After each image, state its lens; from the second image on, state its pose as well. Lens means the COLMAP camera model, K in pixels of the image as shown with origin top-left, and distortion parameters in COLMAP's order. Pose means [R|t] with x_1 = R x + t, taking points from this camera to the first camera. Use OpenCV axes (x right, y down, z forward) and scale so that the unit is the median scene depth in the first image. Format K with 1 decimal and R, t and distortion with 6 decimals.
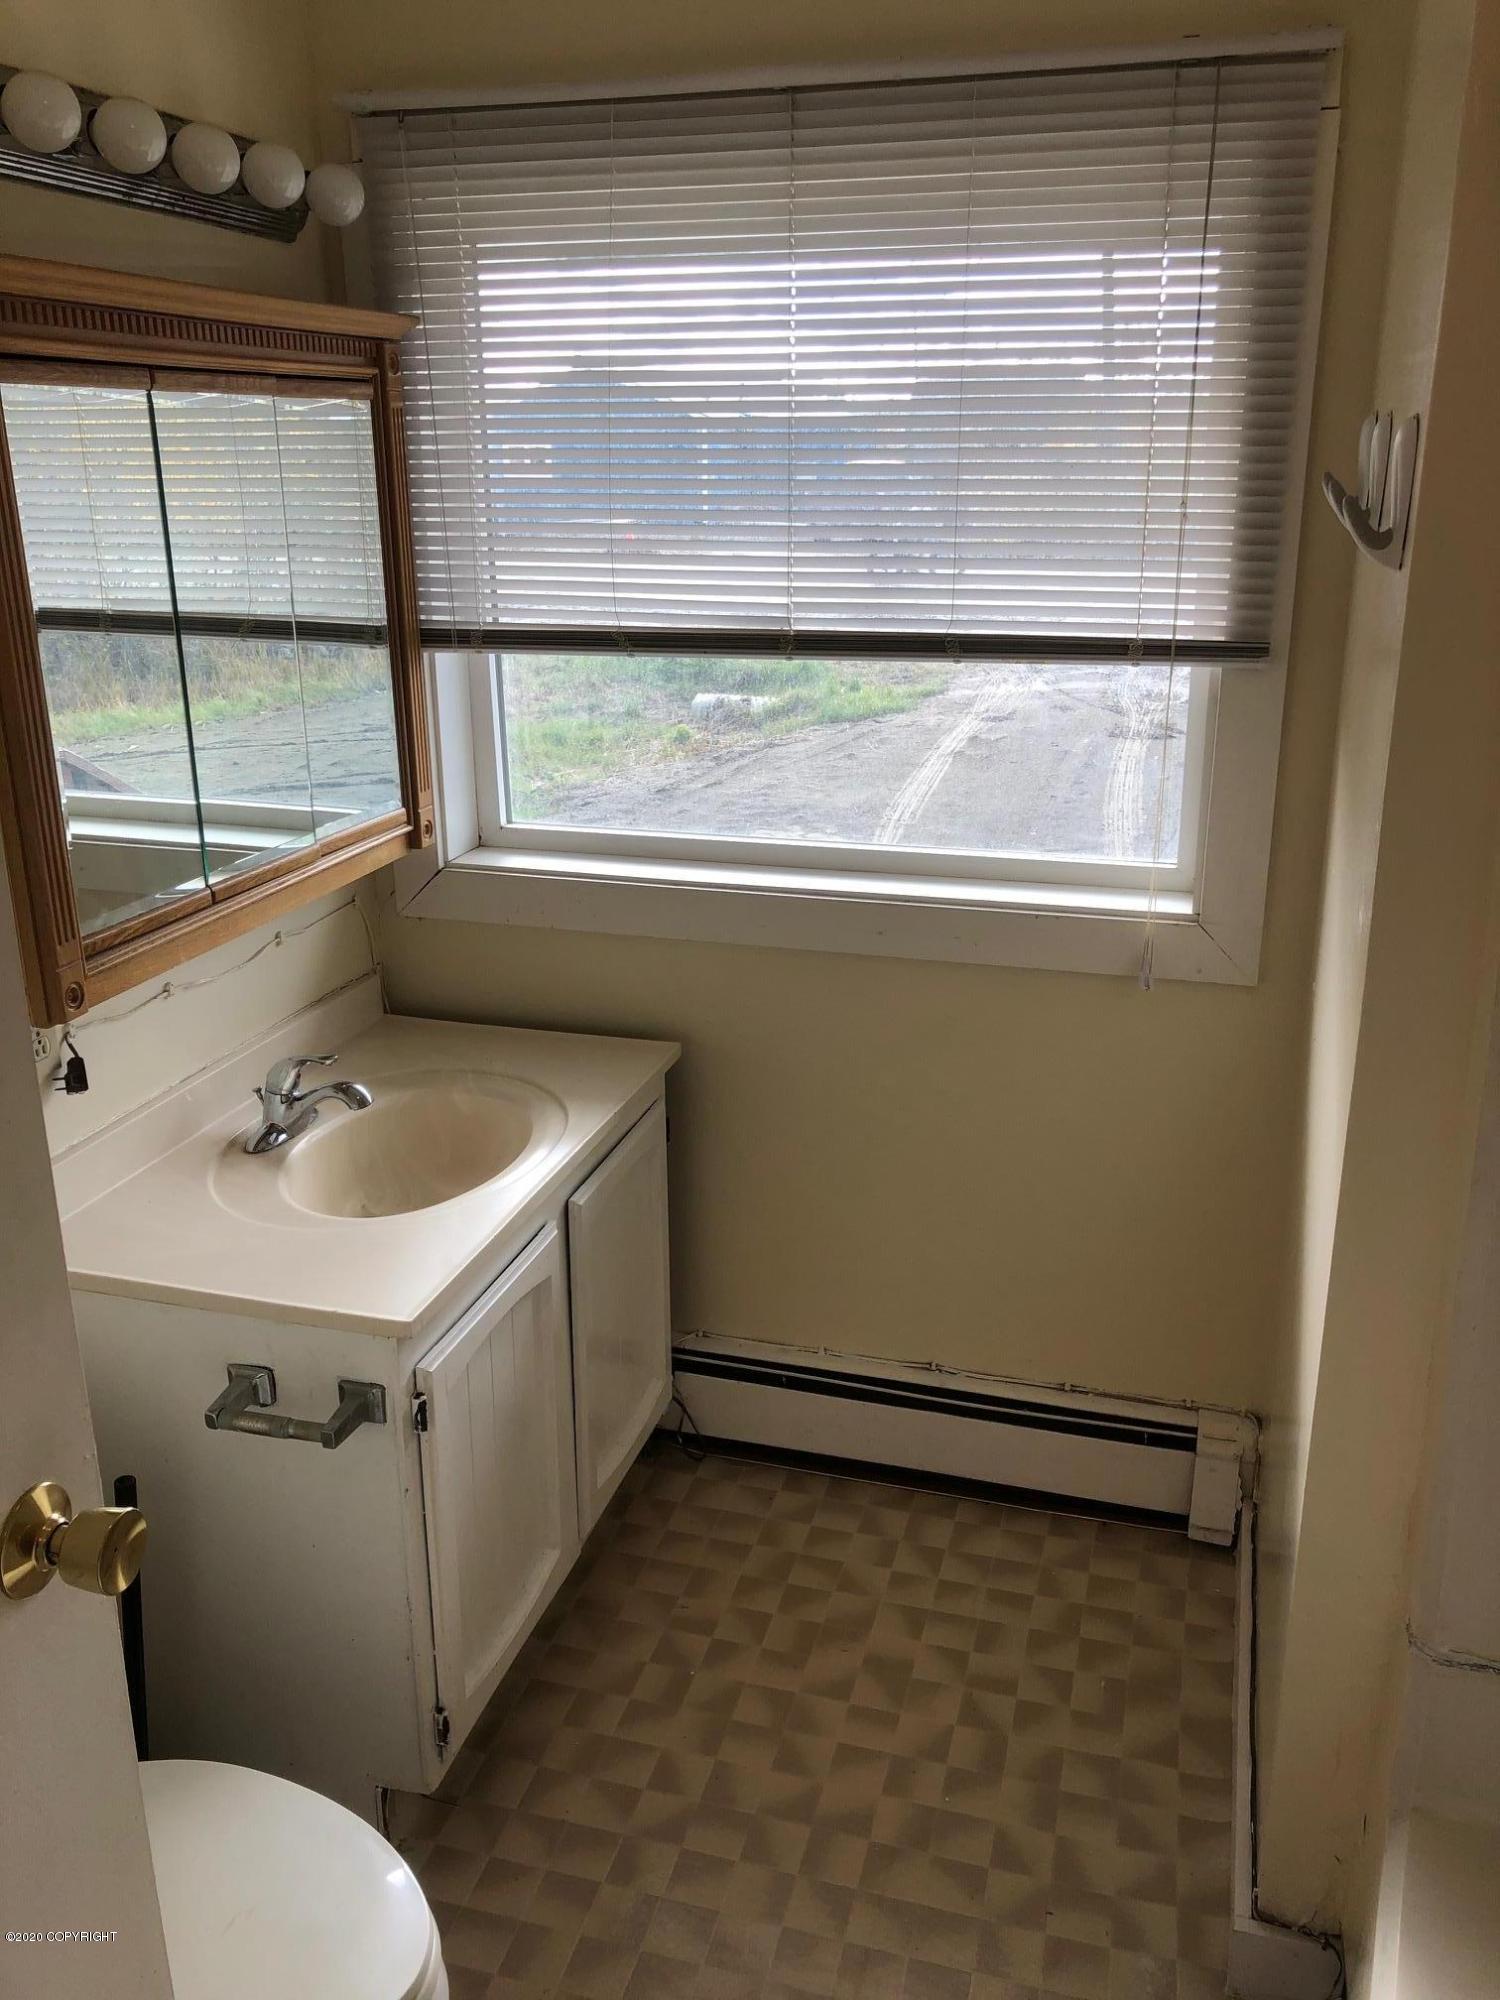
lens RADIAL K [[1641.1, 0, 753.8], [0, 1641.1, 995.8], [0, 0, 1]] dist [0.008923, 0.011620]
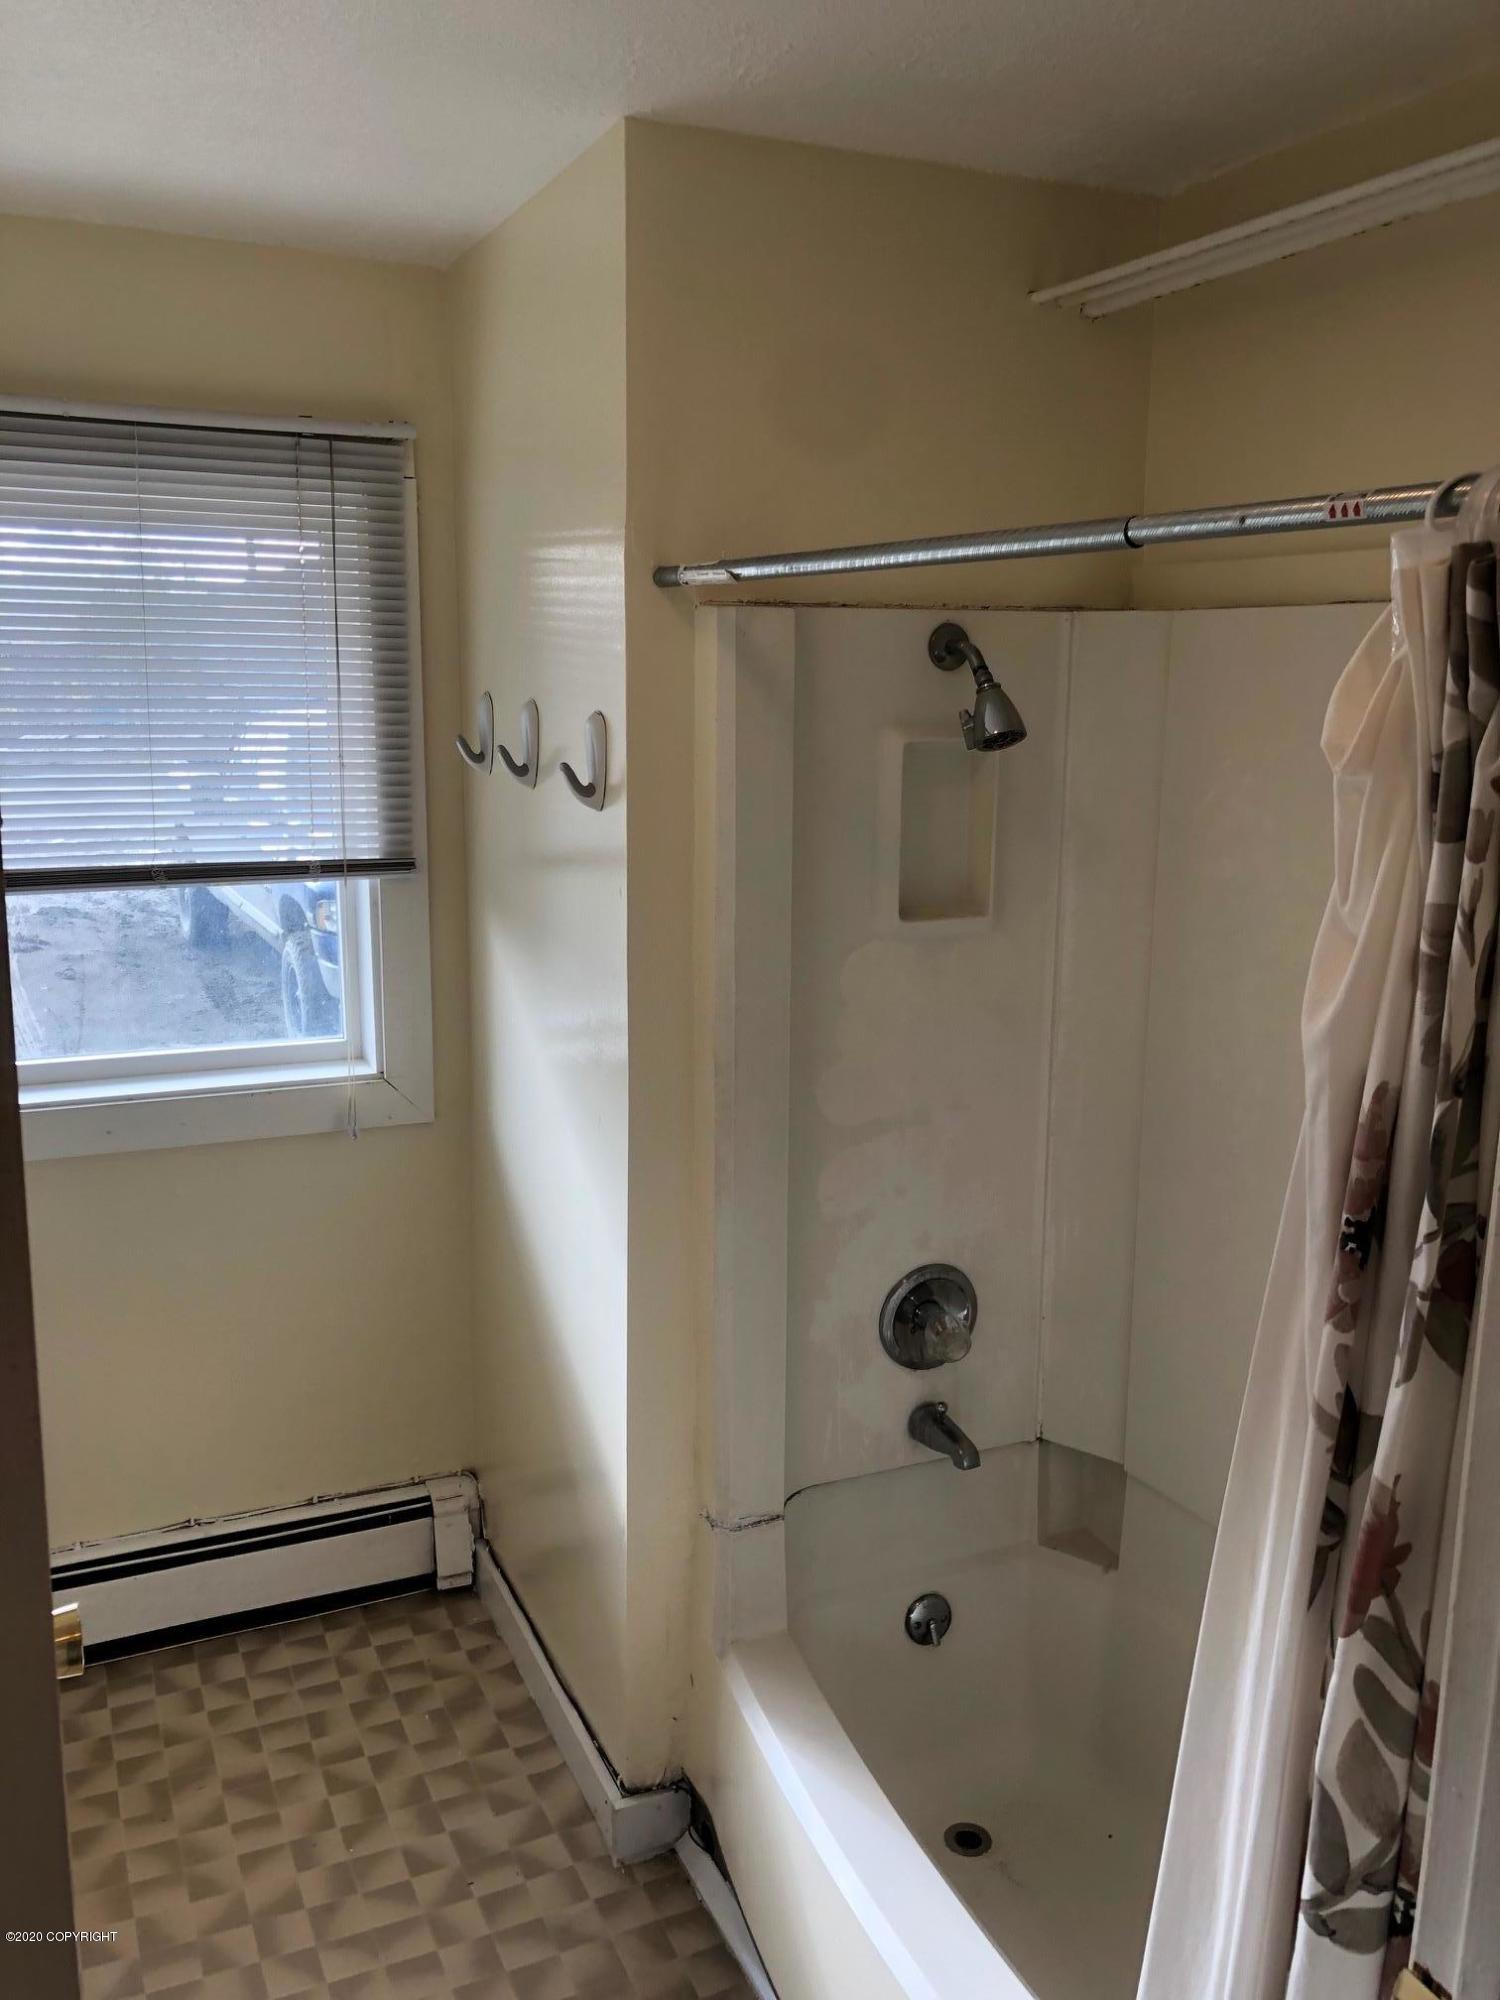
lens RADIAL K [[1641.1, 0, 747.3], [0, 1641.1, 1006.1], [0, 0, 1]] dist [0.008923, 0.011620]
pose [[0.760523, -0.115017, 0.639043, -0.310290], [0.186455, 0.981420, -0.045260, 0.008846], [-0.621964, 0.153575, 0.767838, -0.139547]]
